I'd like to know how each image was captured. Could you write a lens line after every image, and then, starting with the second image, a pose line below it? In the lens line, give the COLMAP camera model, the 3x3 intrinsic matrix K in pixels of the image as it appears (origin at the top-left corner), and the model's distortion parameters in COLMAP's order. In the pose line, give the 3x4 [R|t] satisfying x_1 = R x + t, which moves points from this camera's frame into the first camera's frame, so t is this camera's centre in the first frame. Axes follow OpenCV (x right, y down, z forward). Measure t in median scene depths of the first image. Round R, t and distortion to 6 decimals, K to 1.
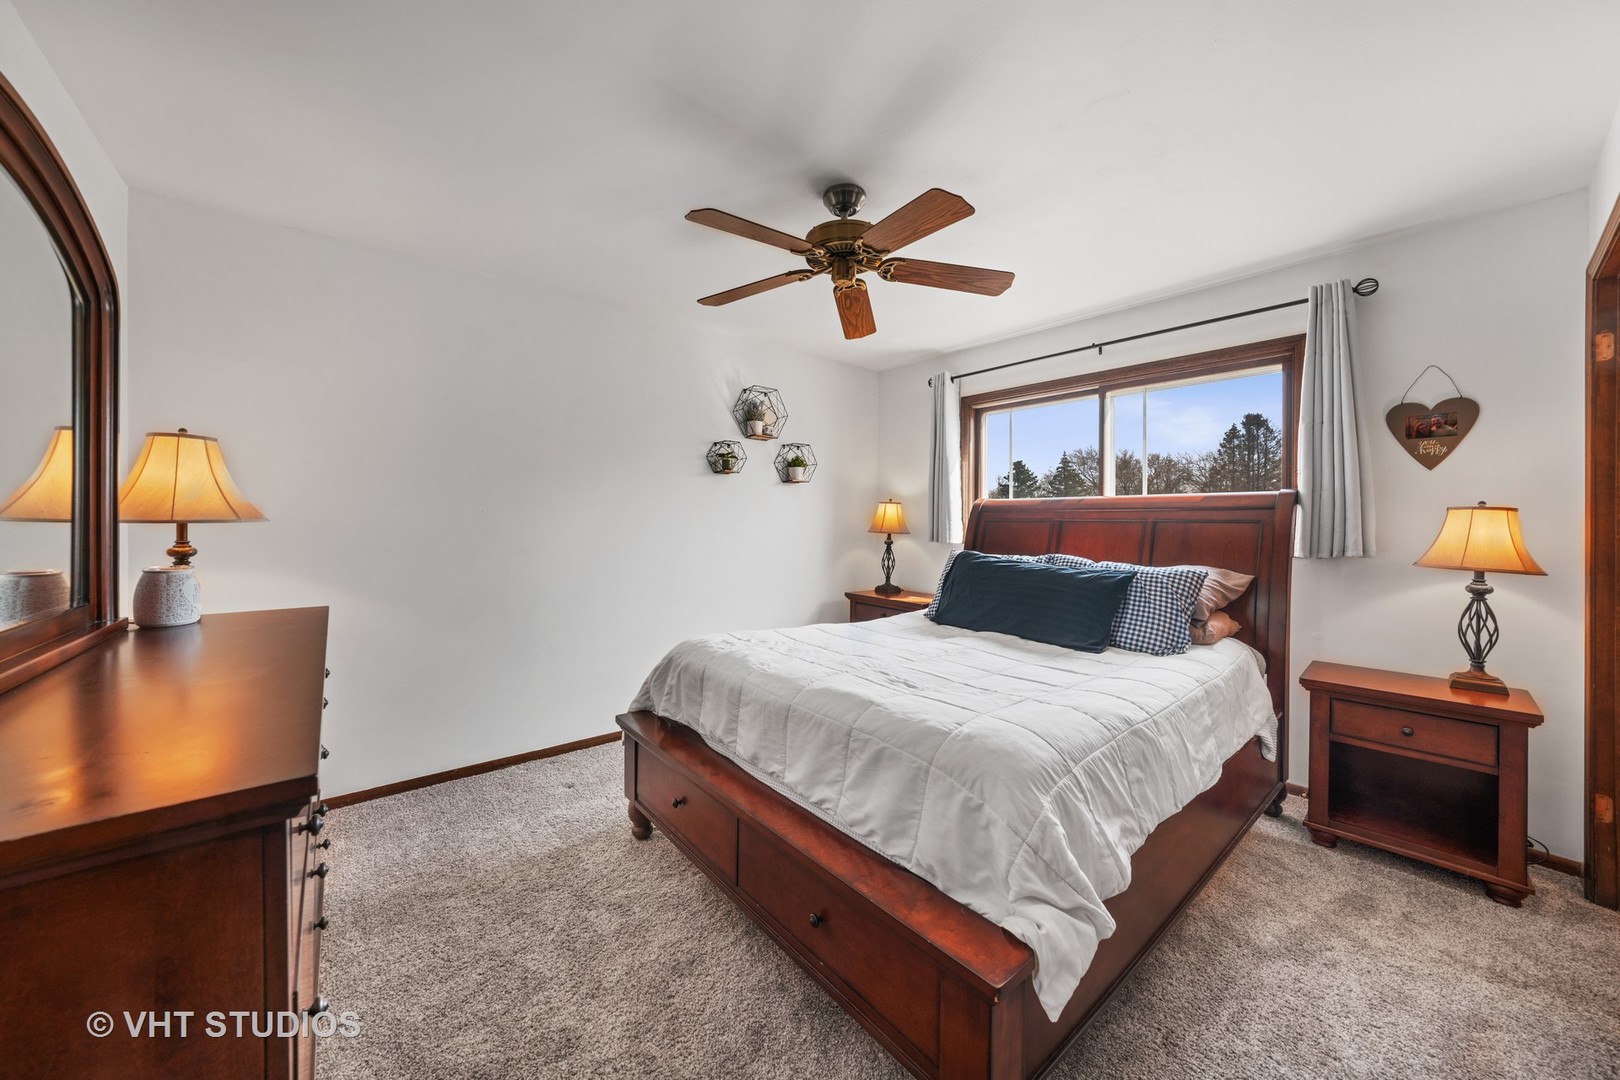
lens RADIAL K [[569.7, 0, 799.2], [0, 569.7, 526.5], [0, 0, 1]] dist [-0.013267, 0.002386]
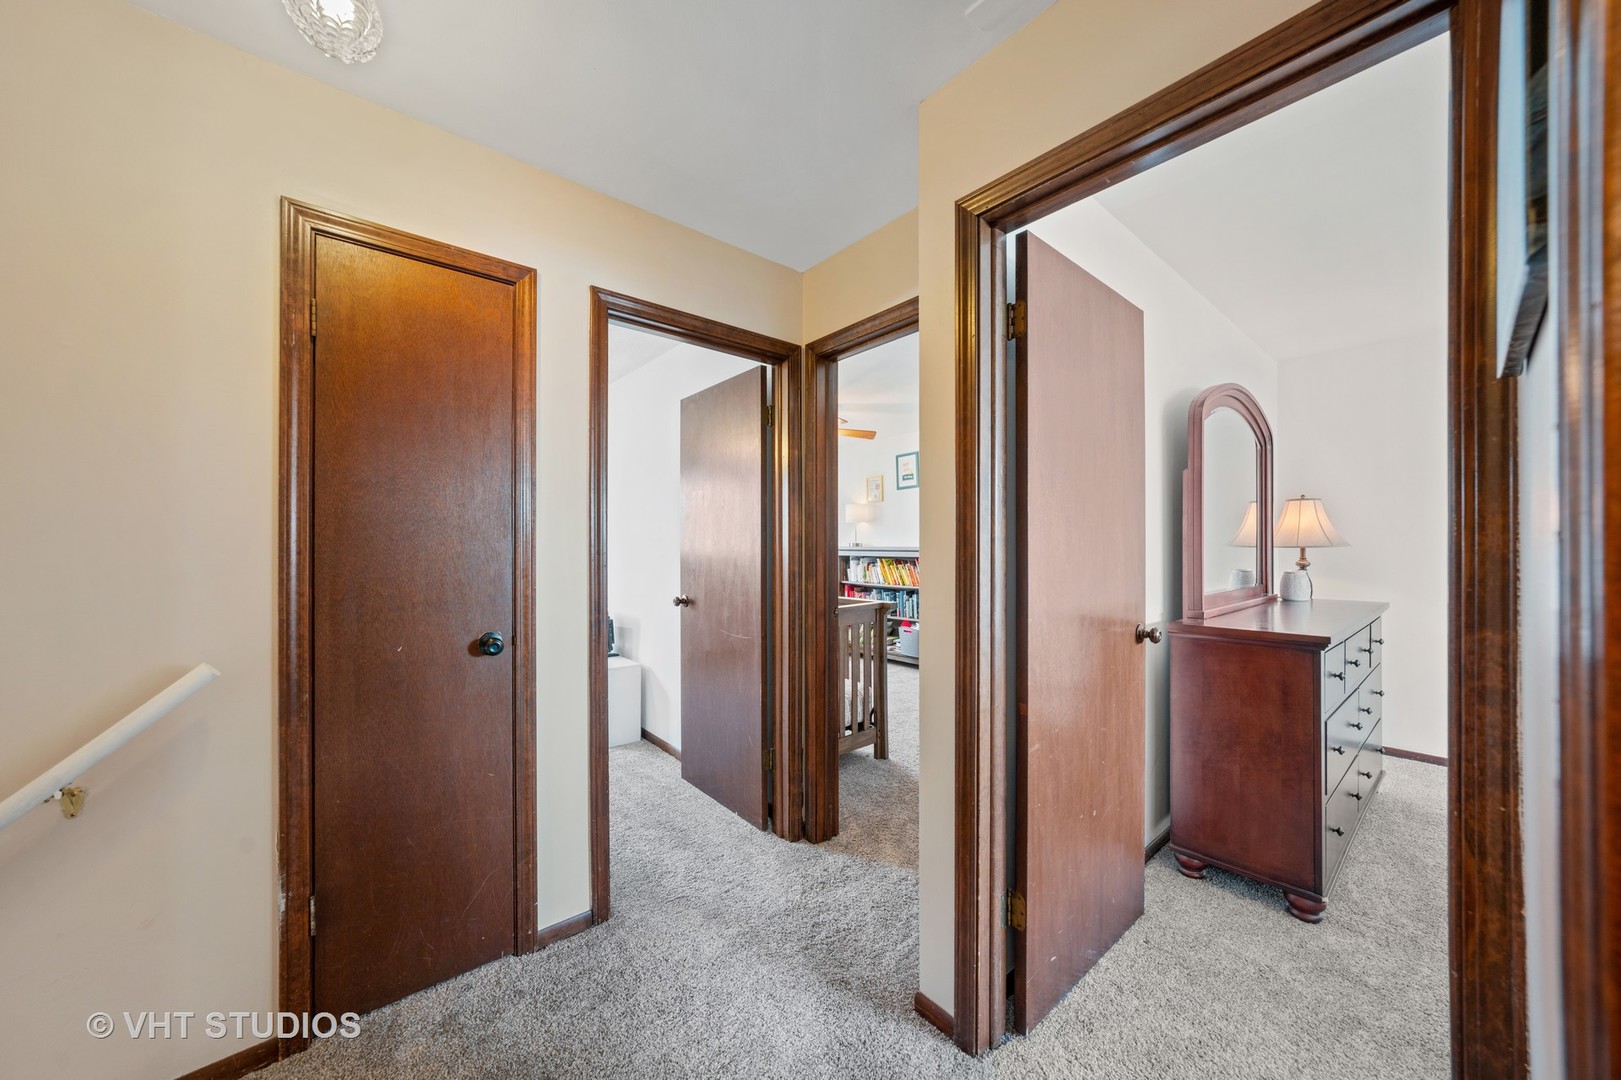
lens RADIAL K [[570.1, 0, 800.5], [0, 570.1, 540.7], [0, 0, 1]] dist [-0.013267, 0.002386]
pose [[-0.006162, -0.003516, -0.999975, 0.729754], [-0.003594, 0.999987, -0.003494, -0.016309], [0.999975, 0.003572, -0.006175, -0.604886]]
